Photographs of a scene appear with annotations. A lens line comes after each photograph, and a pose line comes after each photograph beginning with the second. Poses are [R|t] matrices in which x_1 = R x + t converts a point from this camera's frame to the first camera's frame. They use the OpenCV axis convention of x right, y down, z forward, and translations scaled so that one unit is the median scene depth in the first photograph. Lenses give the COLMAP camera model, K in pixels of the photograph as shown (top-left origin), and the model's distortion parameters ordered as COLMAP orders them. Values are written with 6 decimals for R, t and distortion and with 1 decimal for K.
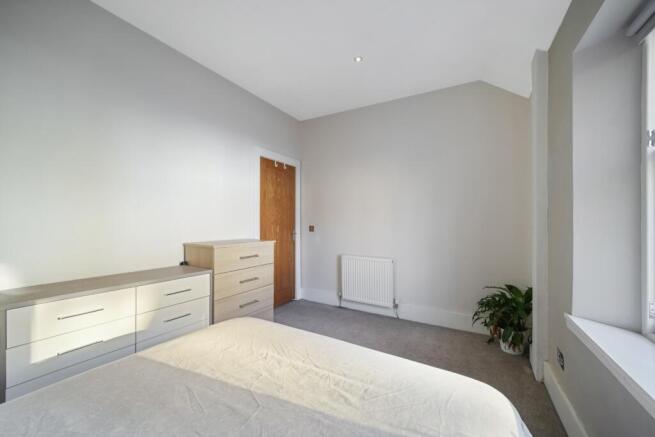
lens RADIAL K [[262.2, 0, 327.0], [0, 262.2, 220.6], [0, 0, 1]] dist [0.001197, 0.000108]
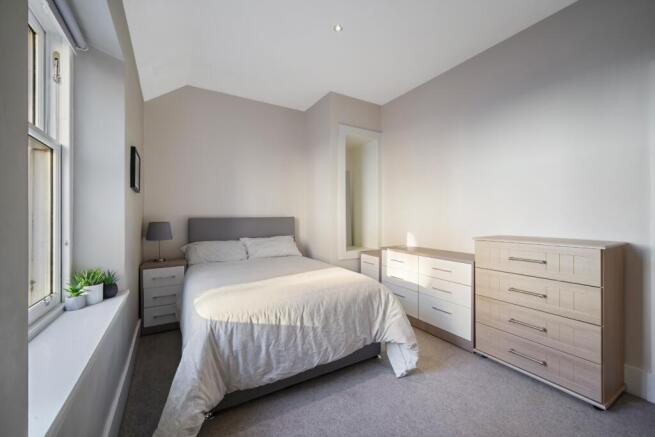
lens RADIAL K [[262.2, 0, 327.5], [0, 262.2, 219.7], [0, 0, 1]] dist [0.001197, 0.000108]
pose [[-0.504080, -0.000096, -0.863657, 0.697216], [0.007938, 0.999957, -0.004745, 0.029843], [0.863620, -0.009247, -0.504058, 1.029956]]
